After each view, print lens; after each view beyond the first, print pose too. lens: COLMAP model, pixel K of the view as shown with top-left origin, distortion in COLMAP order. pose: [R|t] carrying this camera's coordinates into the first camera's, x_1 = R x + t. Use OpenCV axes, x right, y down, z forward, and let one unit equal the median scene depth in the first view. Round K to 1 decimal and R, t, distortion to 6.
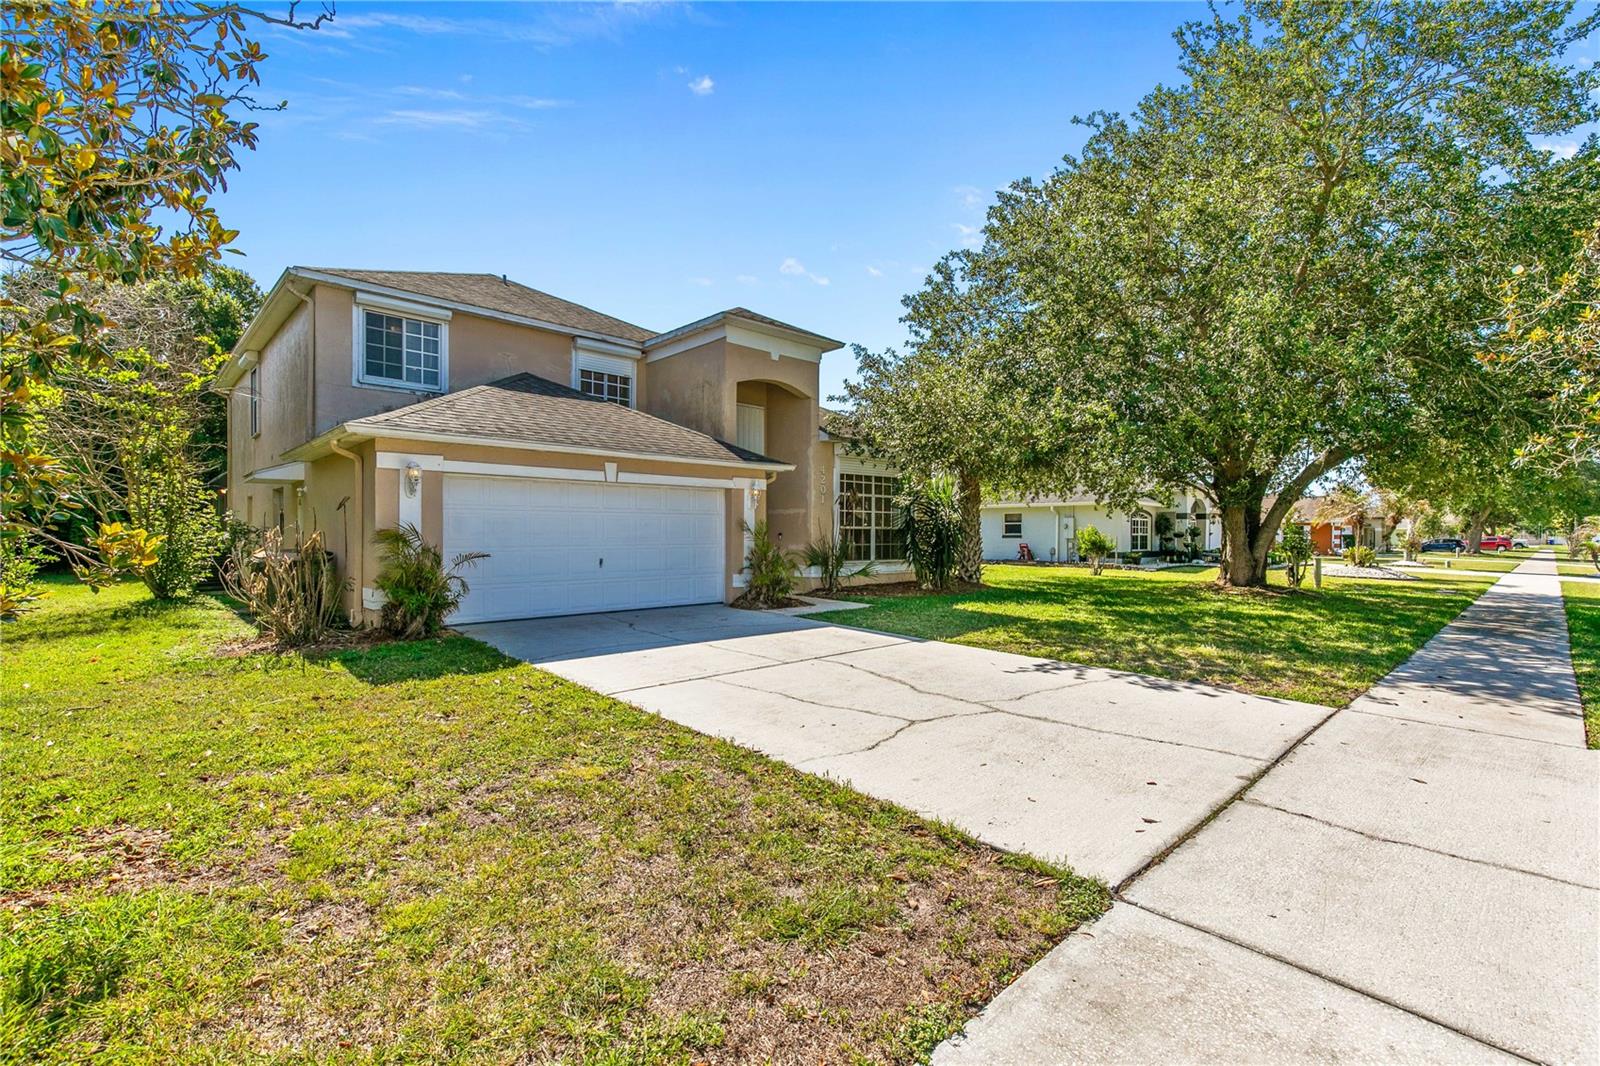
lens RADIAL K [[716.9, 0, 794.7], [0, 716.9, 531.7], [0, 0, 1]] dist [0.009263, -0.001573]
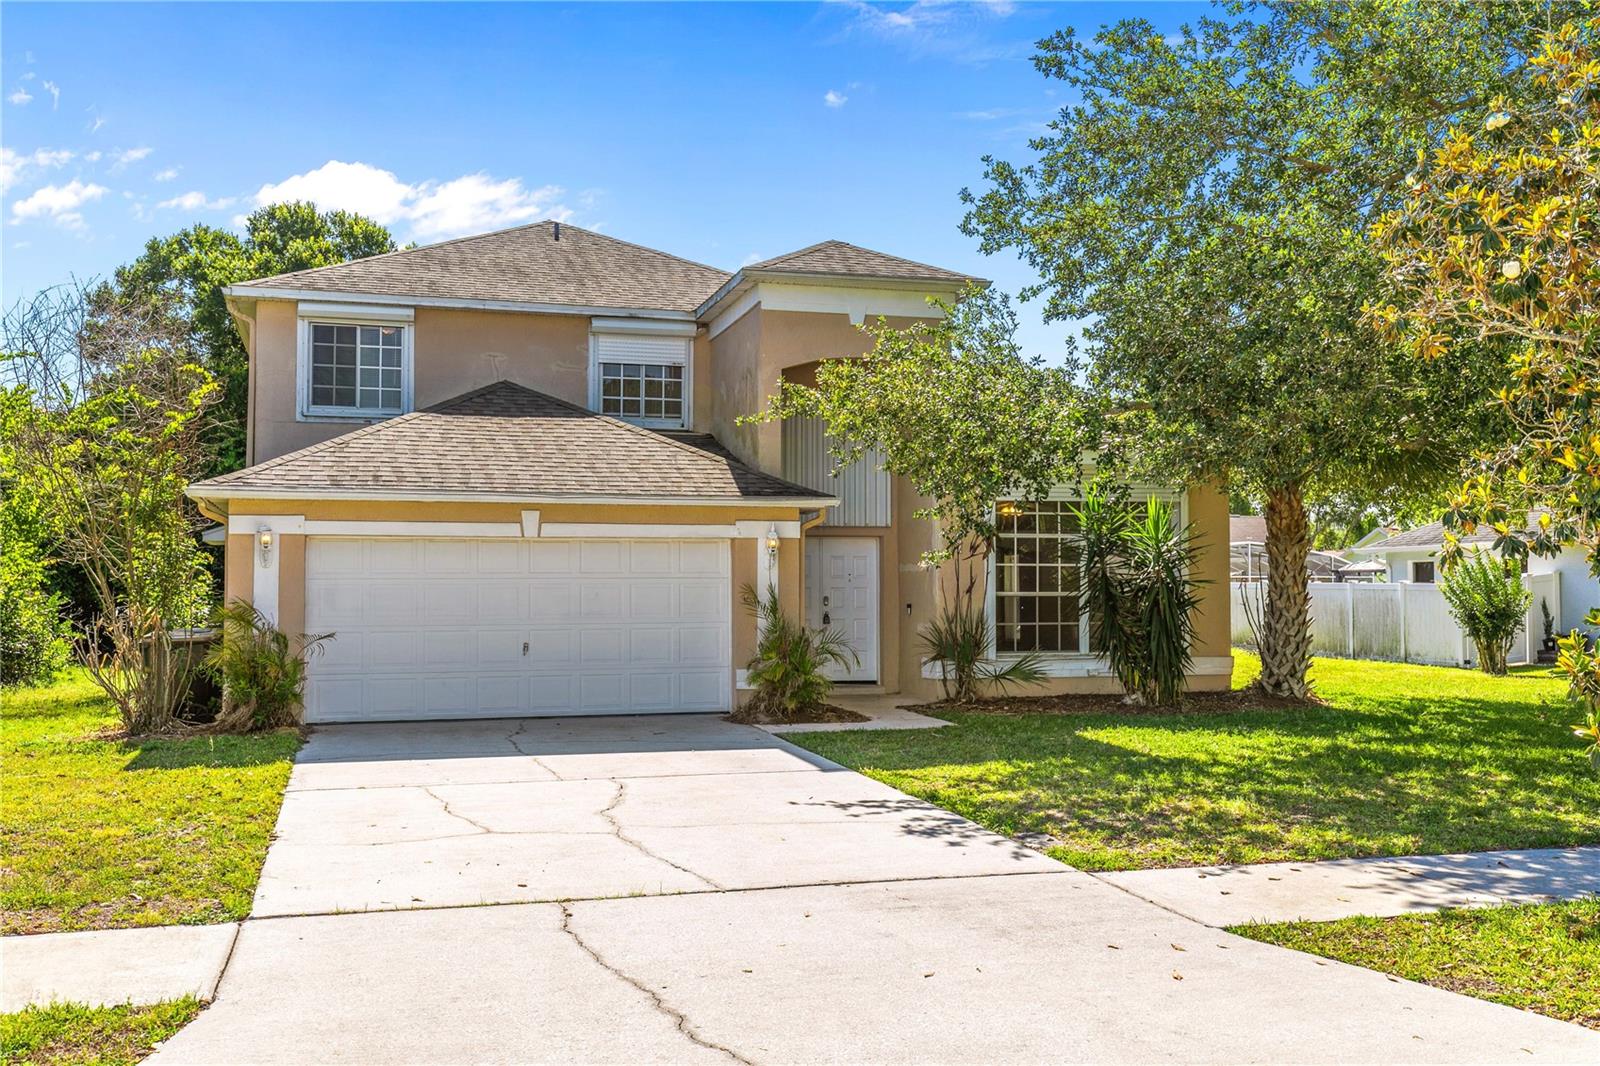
lens RADIAL K [[1530.6, 0, 804.4], [0, 1530.6, 535.7], [0, 0, 1]] dist [0.028876, 0.000000]
pose [[0.882306, -0.022110, -0.470157, 0.635836], [0.006458, 0.999371, -0.034877, -0.013445], [0.470632, 0.027736, 0.881894, -0.210876]]
